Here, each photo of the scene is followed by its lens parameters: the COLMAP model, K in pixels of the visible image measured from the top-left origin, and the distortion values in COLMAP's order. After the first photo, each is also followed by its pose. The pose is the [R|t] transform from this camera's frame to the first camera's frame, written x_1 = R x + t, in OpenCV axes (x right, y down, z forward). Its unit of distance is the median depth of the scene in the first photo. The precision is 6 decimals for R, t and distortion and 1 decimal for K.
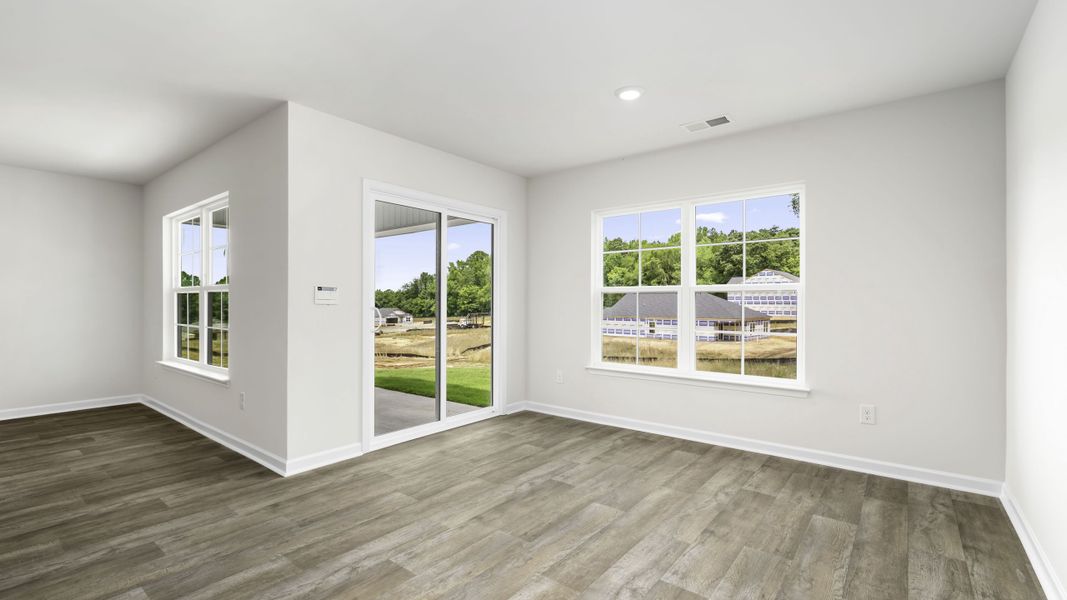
lens RADIAL K [[484.2, 0, 555.3], [0, 484.2, 311.2], [0, 0, 1]] dist [0.001189, 0.000339]
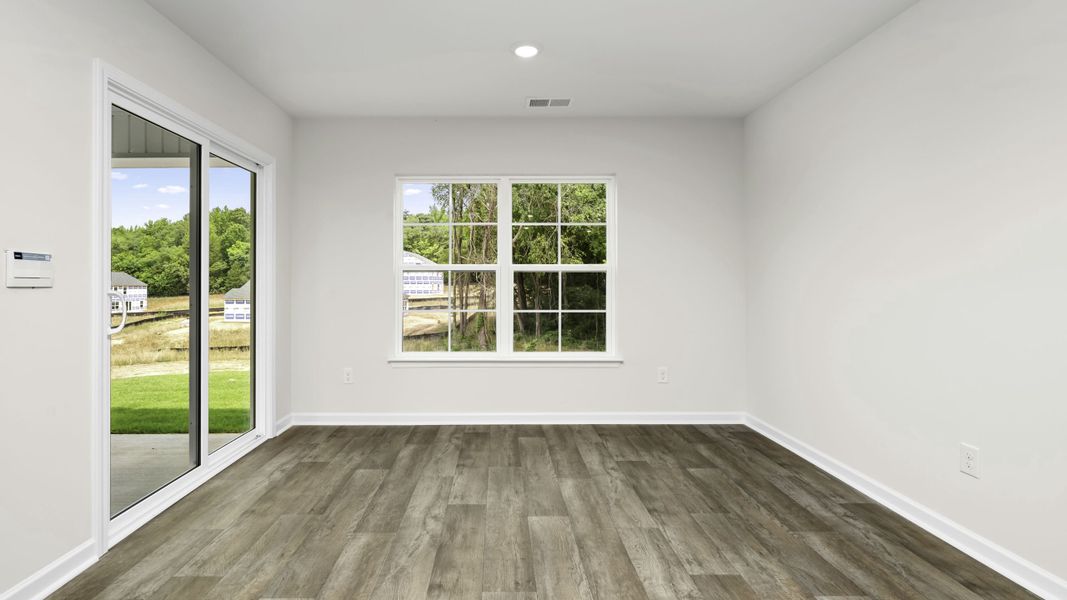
lens RADIAL K [[484.2, 0, 512.8], [0, 484.2, 289.9], [0, 0, 1]] dist [0.001189, 0.000339]
pose [[0.783099, -0.015686, 0.621700, -0.289148], [0.017267, 0.999845, 0.003478, -0.003742], [-0.621658, 0.008011, 0.783248, 0.218144]]
